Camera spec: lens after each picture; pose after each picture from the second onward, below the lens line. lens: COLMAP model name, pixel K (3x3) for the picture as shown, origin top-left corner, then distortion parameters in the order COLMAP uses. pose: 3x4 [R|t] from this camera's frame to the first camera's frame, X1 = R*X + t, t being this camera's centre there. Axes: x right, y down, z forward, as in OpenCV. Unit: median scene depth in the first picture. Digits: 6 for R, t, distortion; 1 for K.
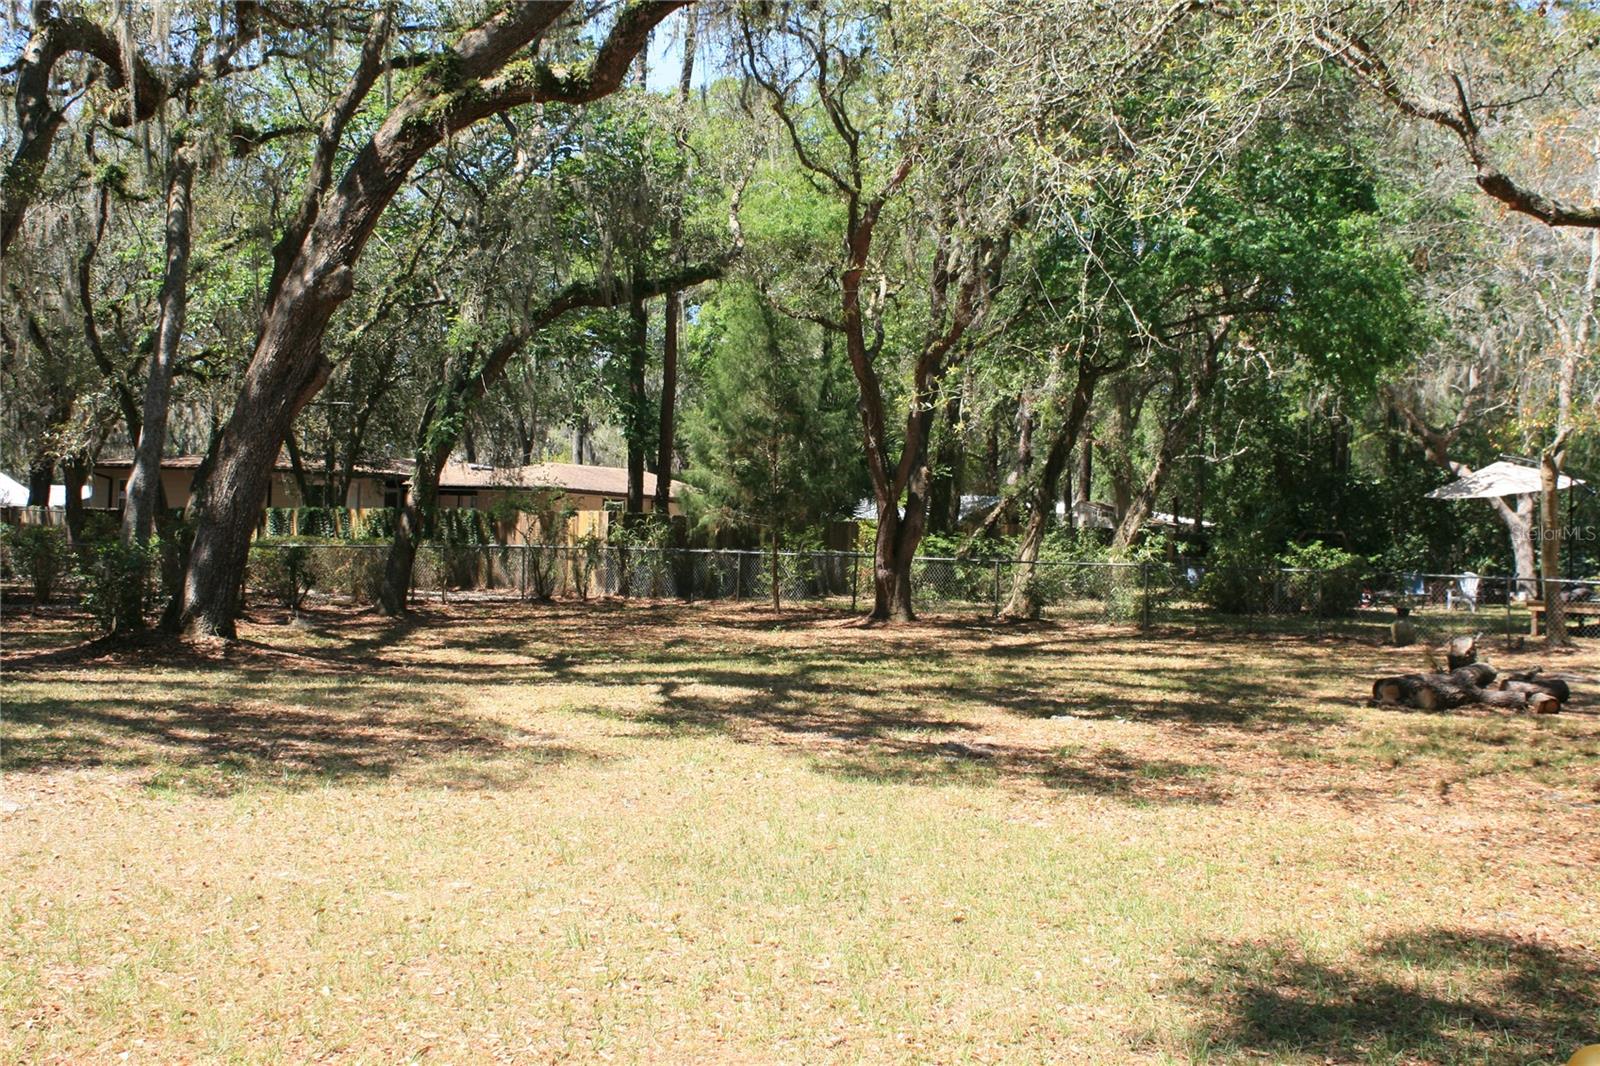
lens RADIAL K [[1830.0, 0, 800.2], [0, 1830.0, 532.2], [0, 0, 1]] dist [-0.016910, 0.000000]
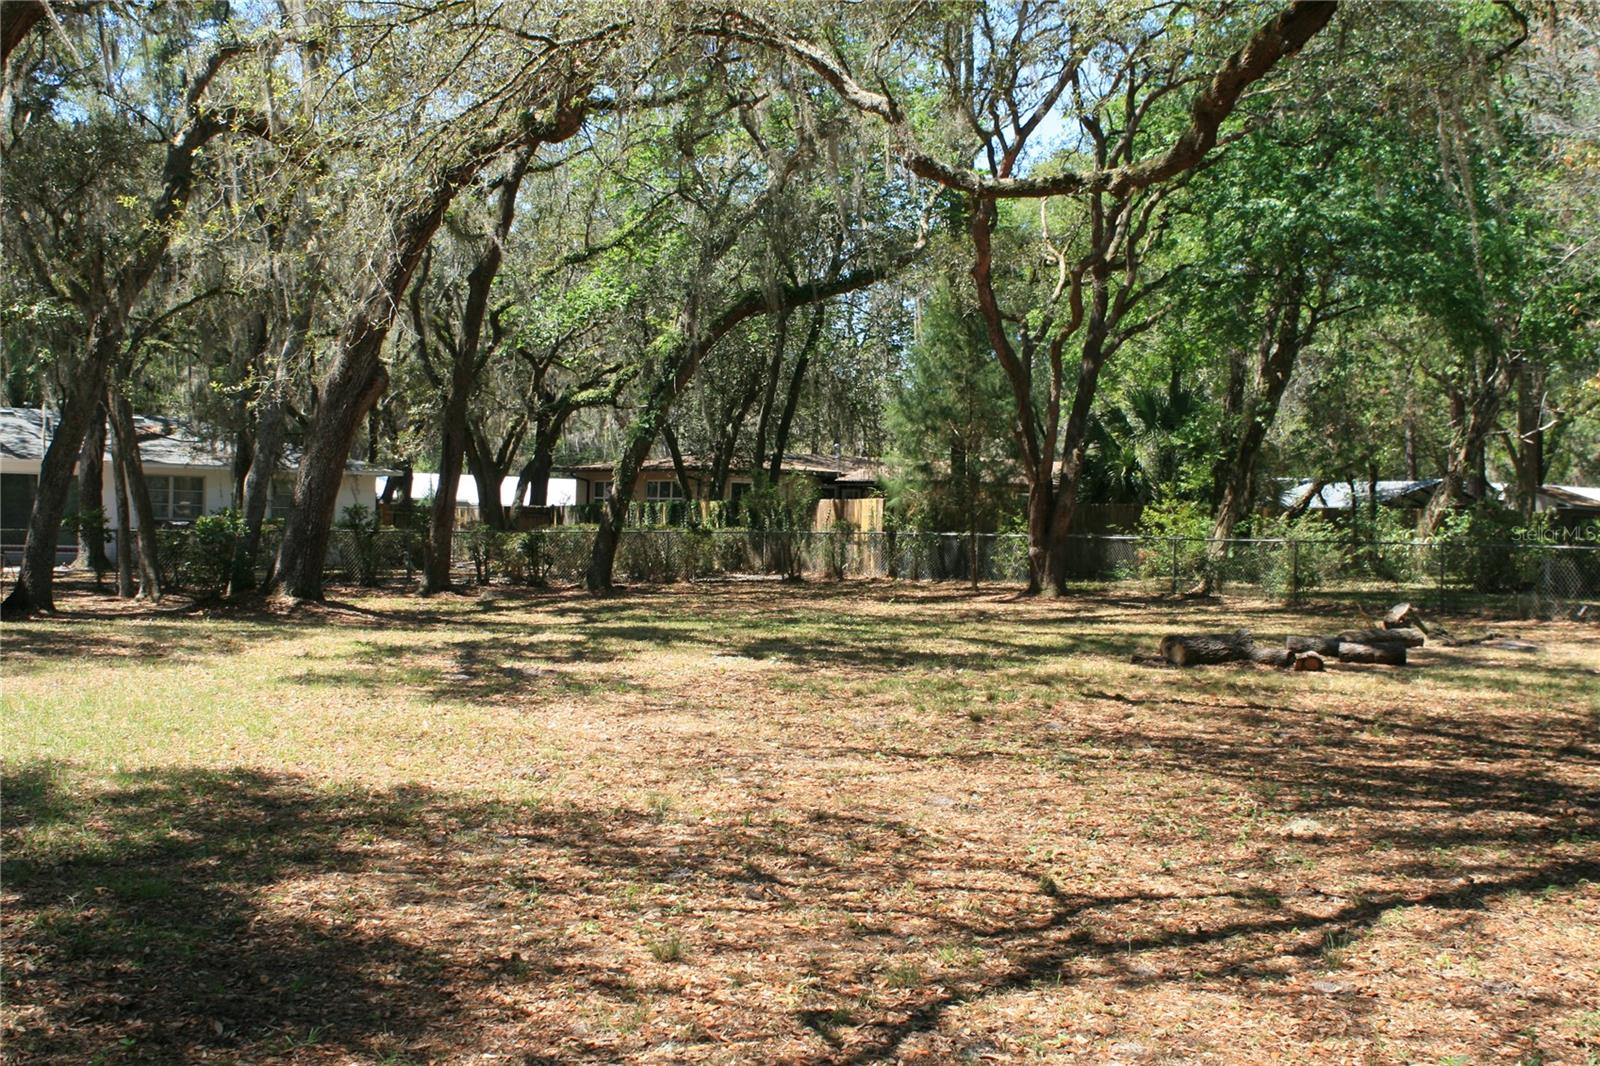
lens RADIAL K [[1830.0, 0, 799.0], [0, 1830.0, 534.4], [0, 0, 1]] dist [-0.016910, 0.000000]
pose [[0.932010, -0.010446, -0.362281, 0.300524], [0.010527, 0.999943, -0.001752, 0.013583], [0.362279, -0.002181, 0.932067, -0.022486]]
